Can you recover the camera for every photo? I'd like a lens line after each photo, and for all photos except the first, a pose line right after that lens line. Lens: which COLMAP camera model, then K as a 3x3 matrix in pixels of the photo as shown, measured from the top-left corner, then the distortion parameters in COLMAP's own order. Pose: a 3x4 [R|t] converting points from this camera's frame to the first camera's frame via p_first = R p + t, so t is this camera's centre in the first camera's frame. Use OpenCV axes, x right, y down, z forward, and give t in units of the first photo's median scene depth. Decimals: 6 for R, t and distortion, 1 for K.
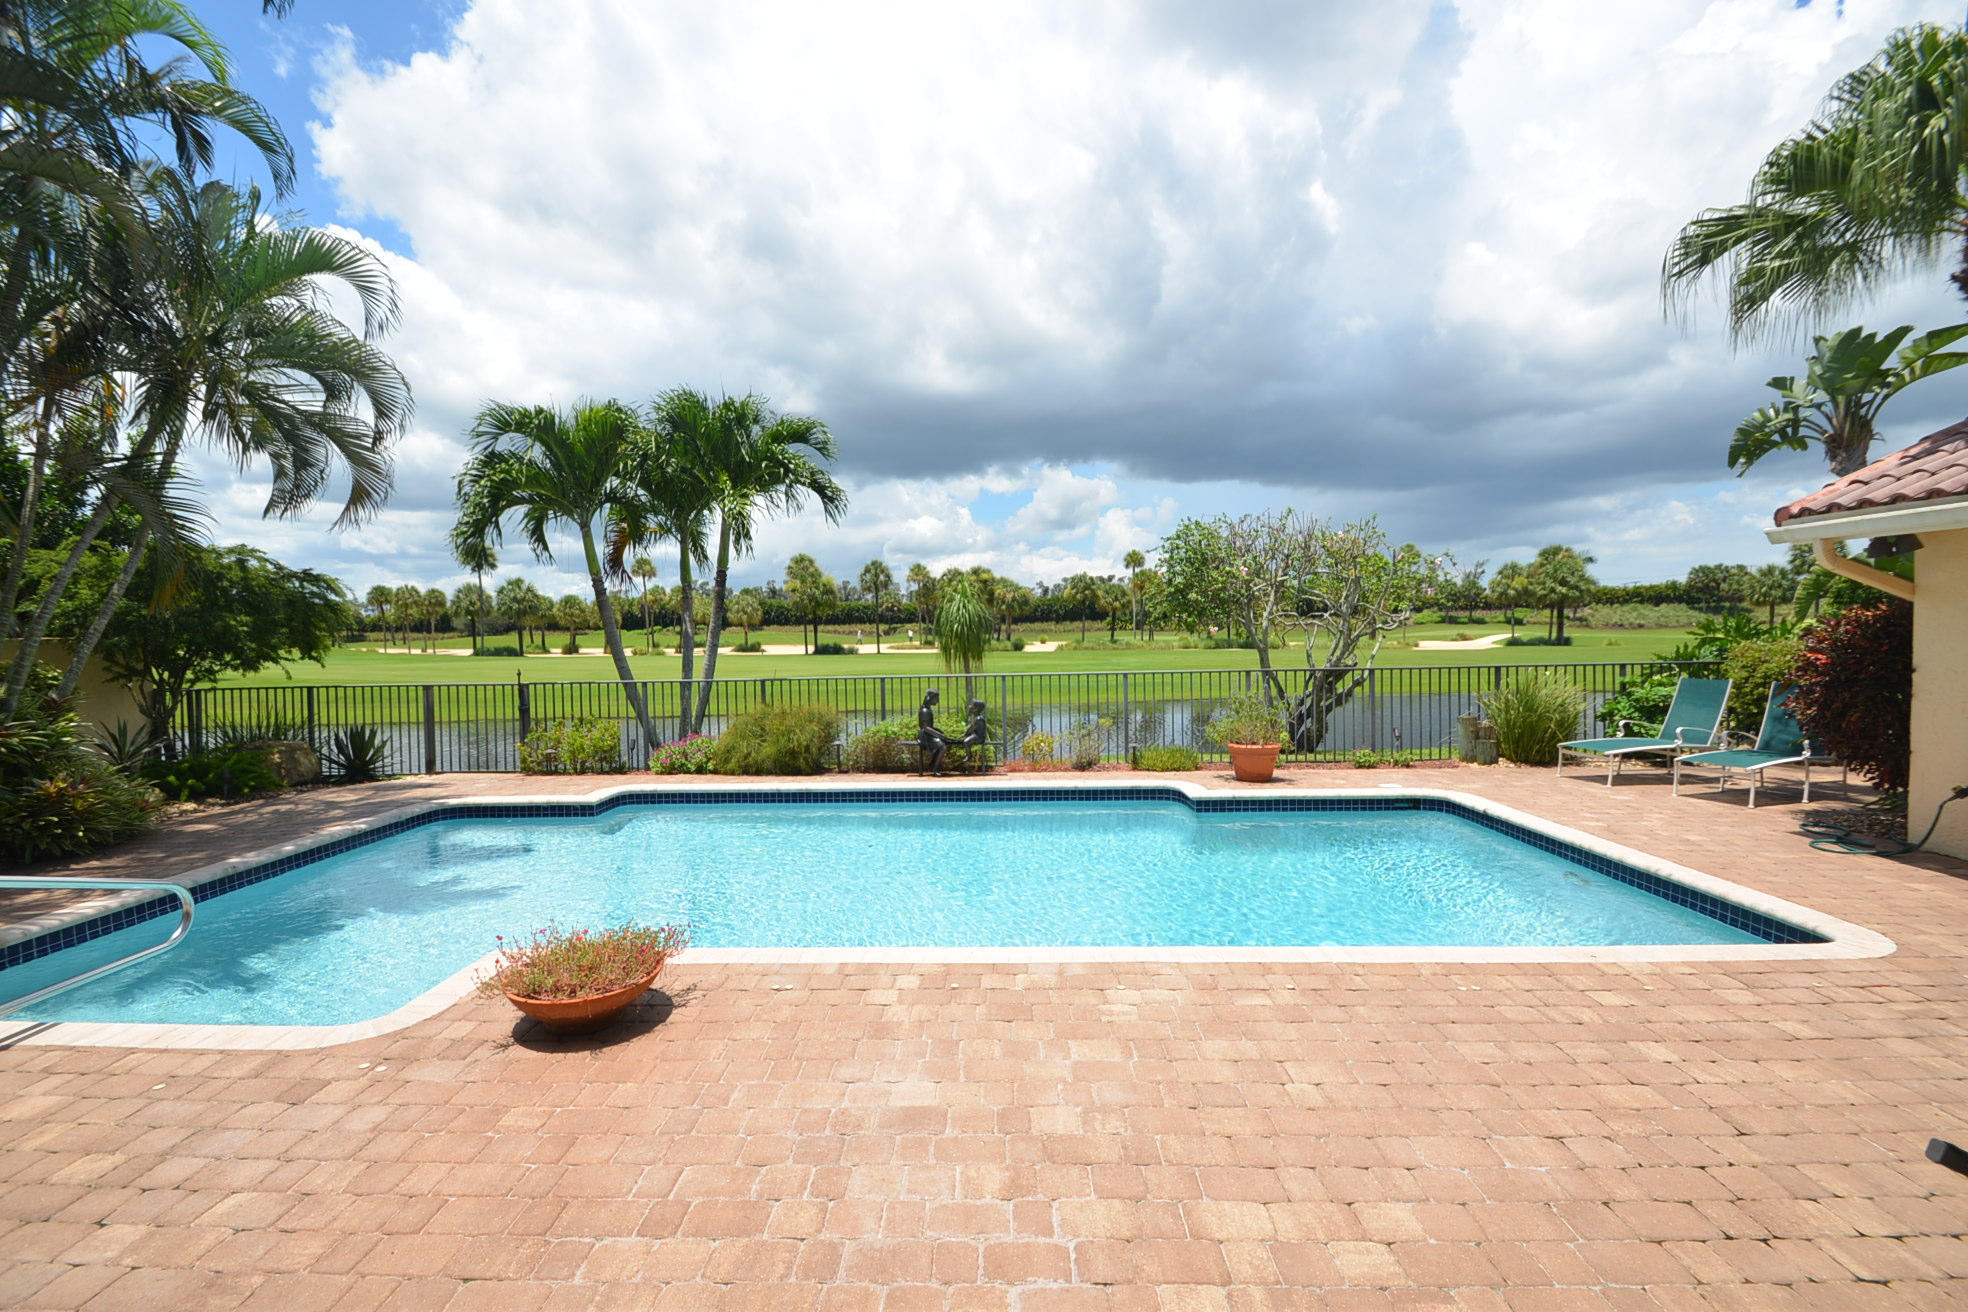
lens RADIAL K [[862.6, 0, 980.0], [0, 862.6, 660.5], [0, 0, 1]] dist [0.010129, -0.000353]
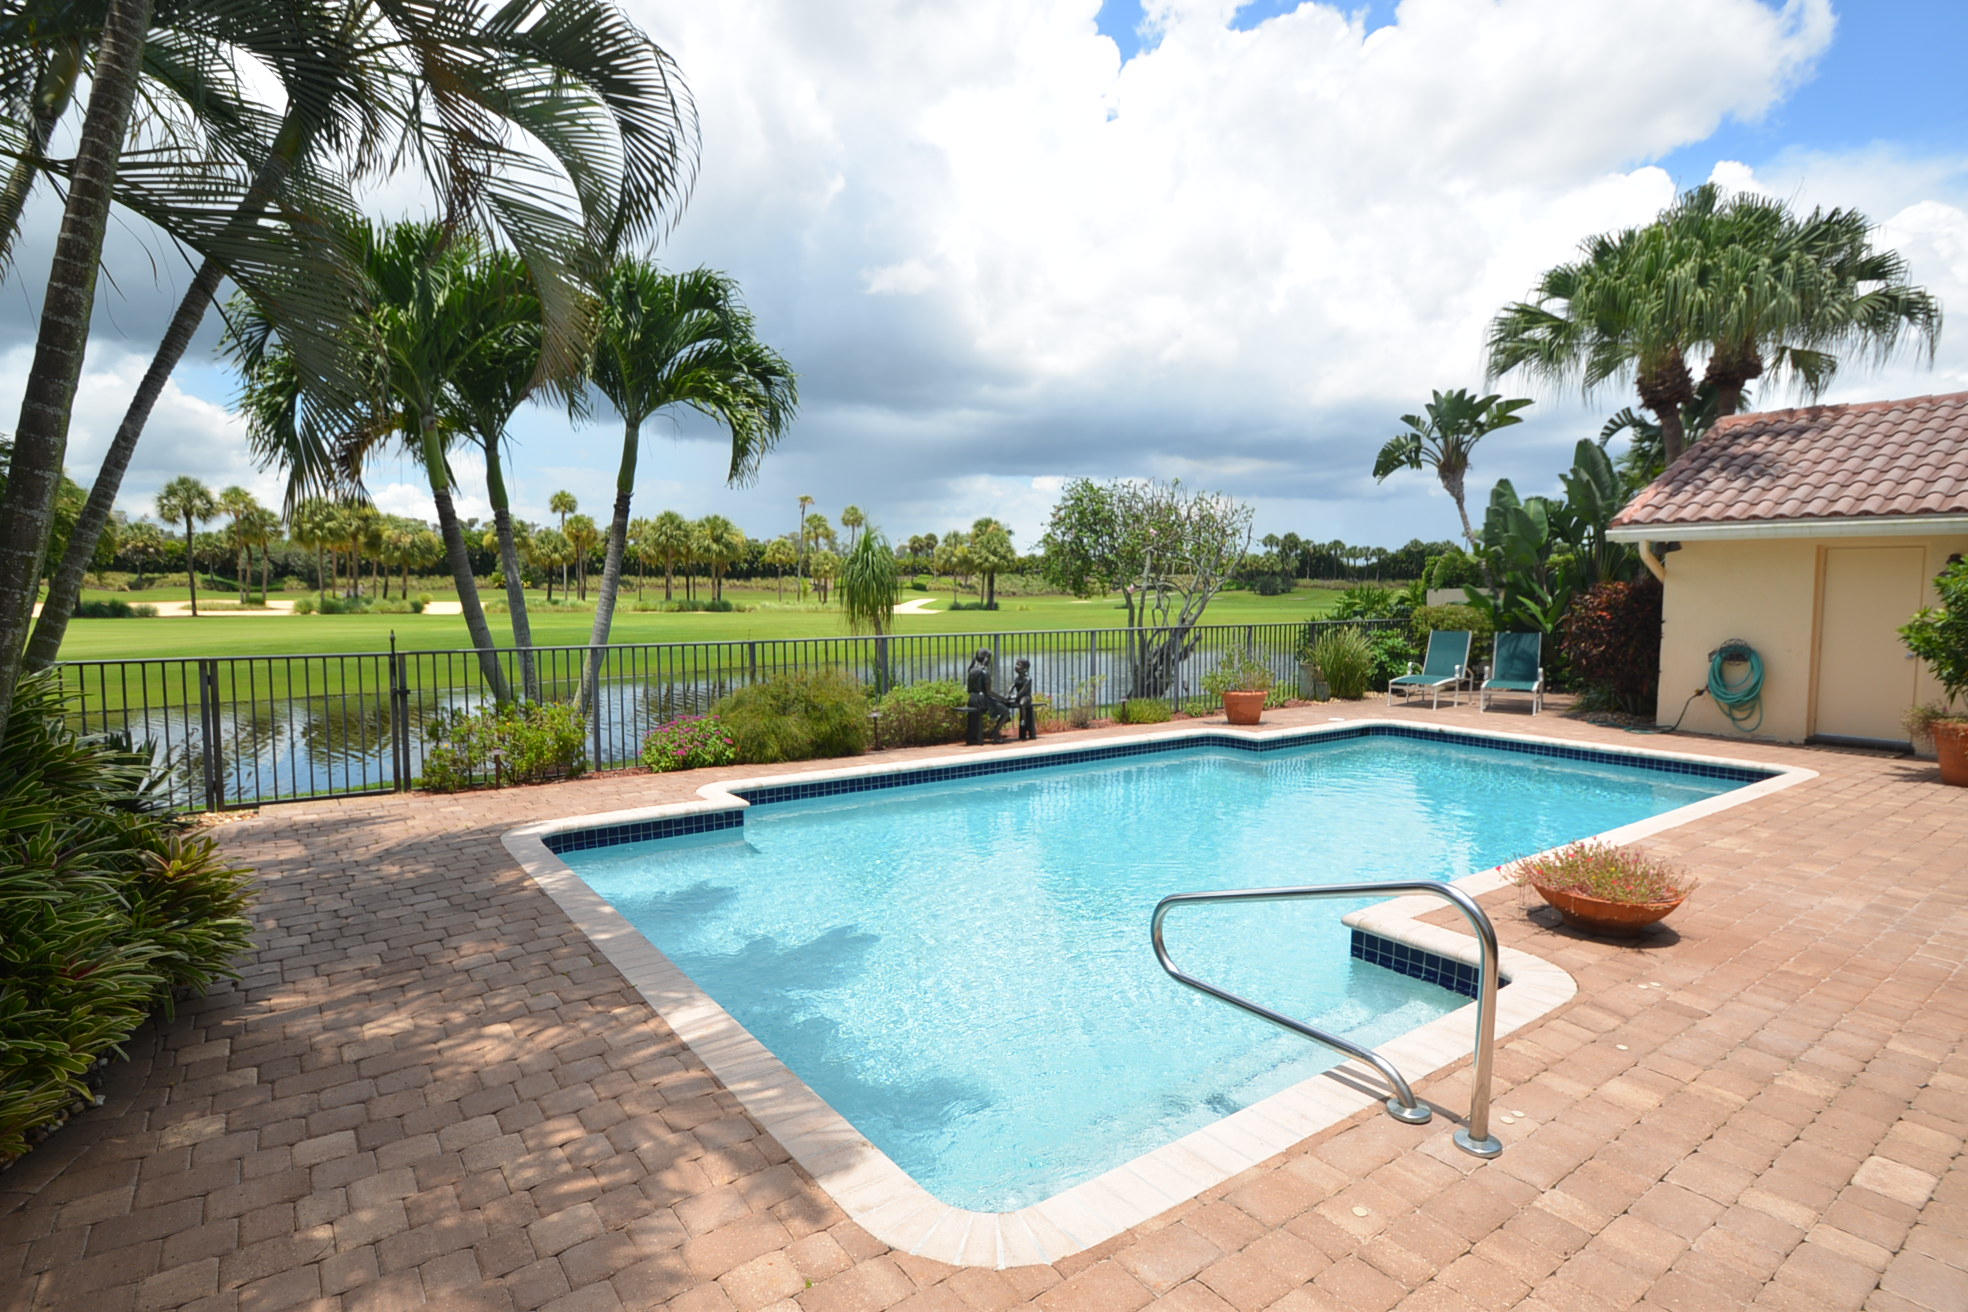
lens RADIAL K [[980.1, 0, 970.7], [0, 980.1, 656.5], [0, 0, 1]] dist [-0.009328, 0.000504]
pose [[0.802646, -0.021798, 0.596057, -0.089147], [0.003339, 0.999480, 0.032056, 0.001112], [-0.596446, -0.023740, 0.802302, 0.023811]]
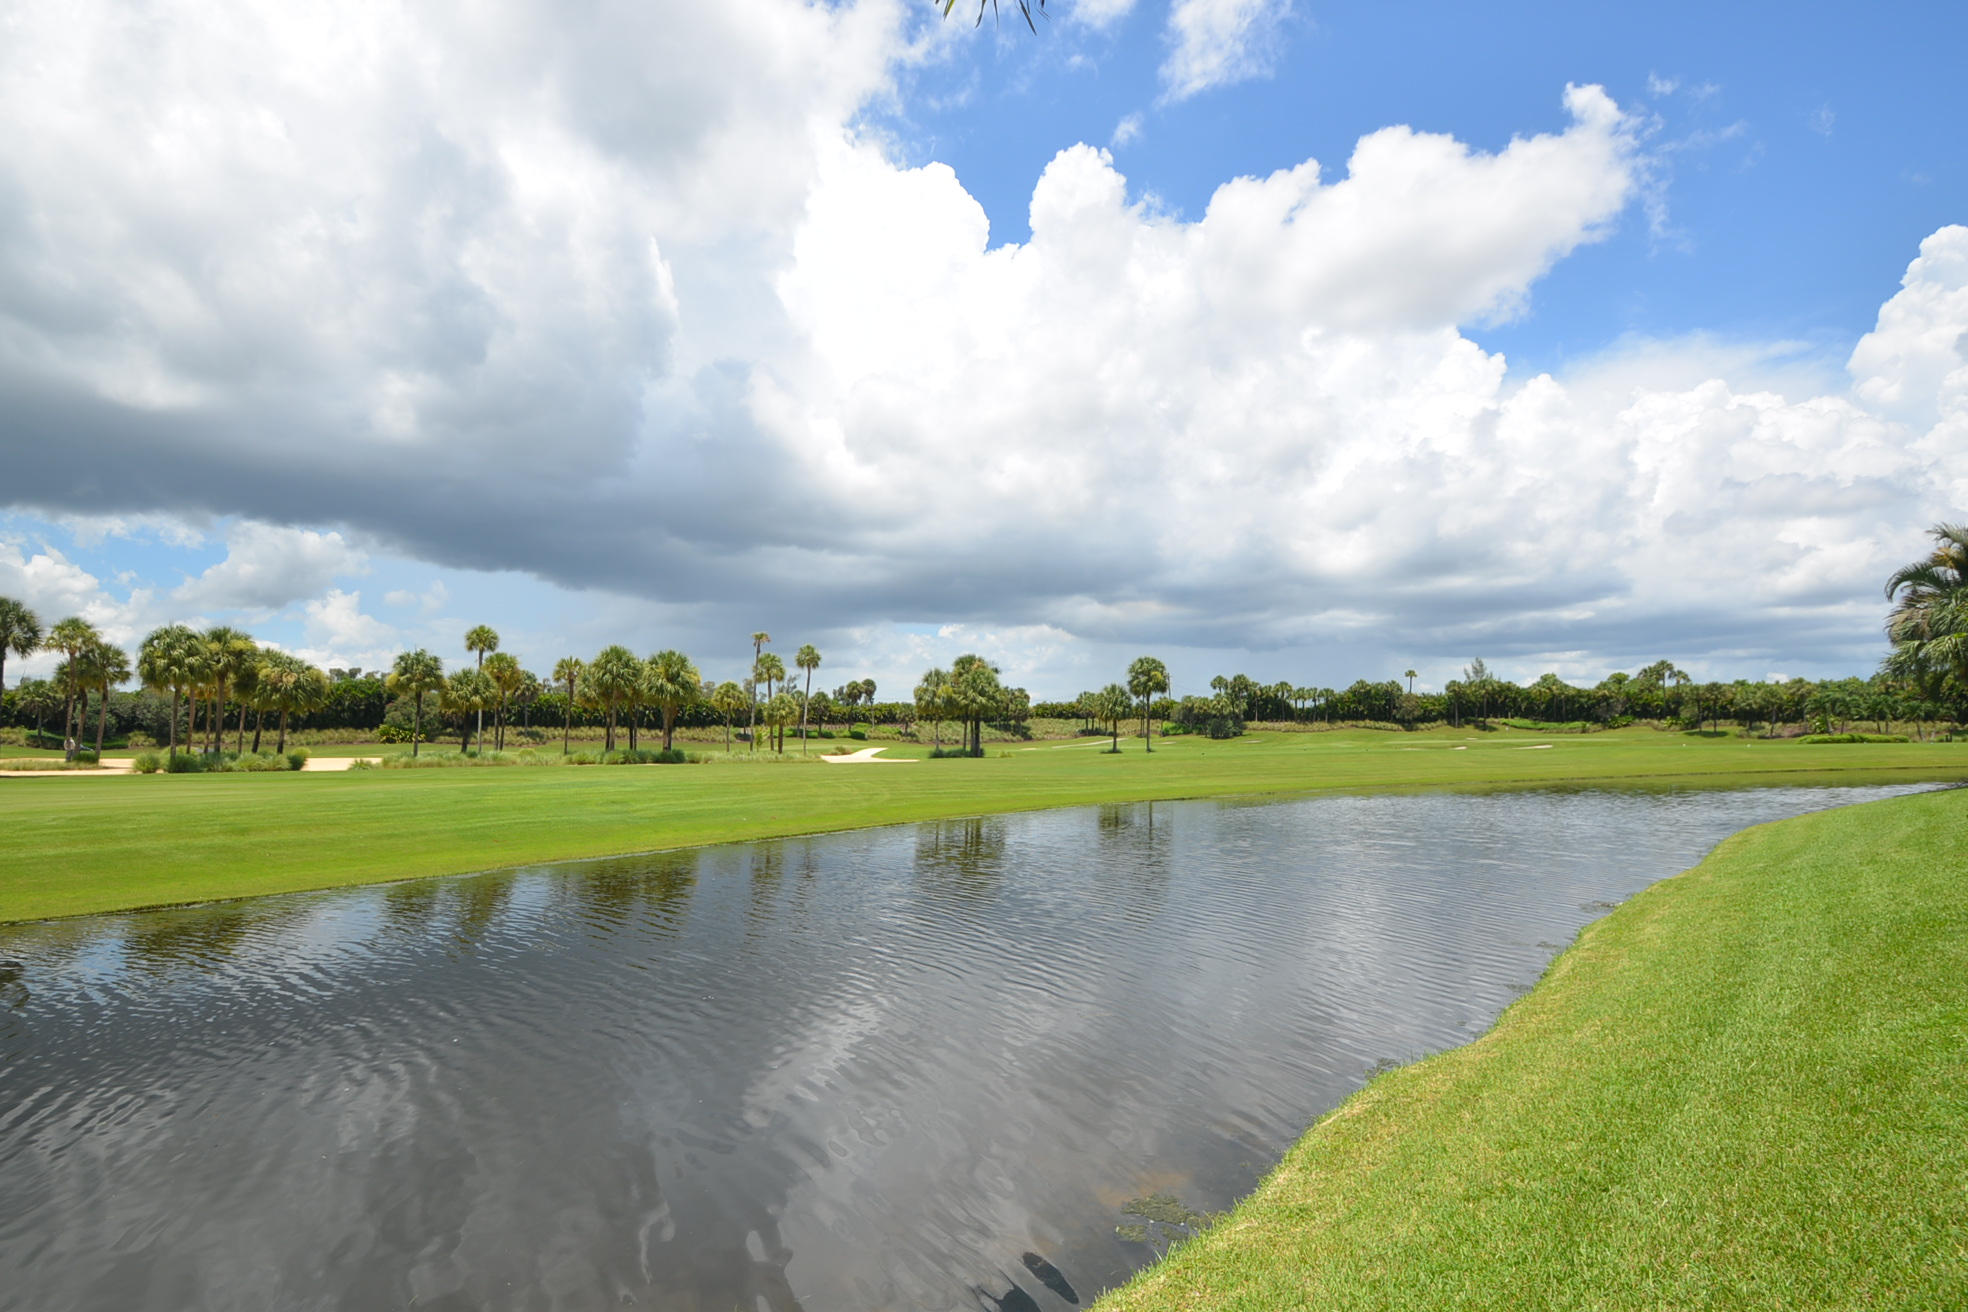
lens RADIAL K [[989.4, 0, 984.0], [0, 989.4, 656.0], [0, 0, 1]] dist [-0.021896, -0.001057]
pose [[0.735085, 0.064459, 0.674903, -0.080117], [0.022002, 0.992678, -0.118774, 0.001582], [-0.677617, 0.102158, 0.728285, 0.179524]]
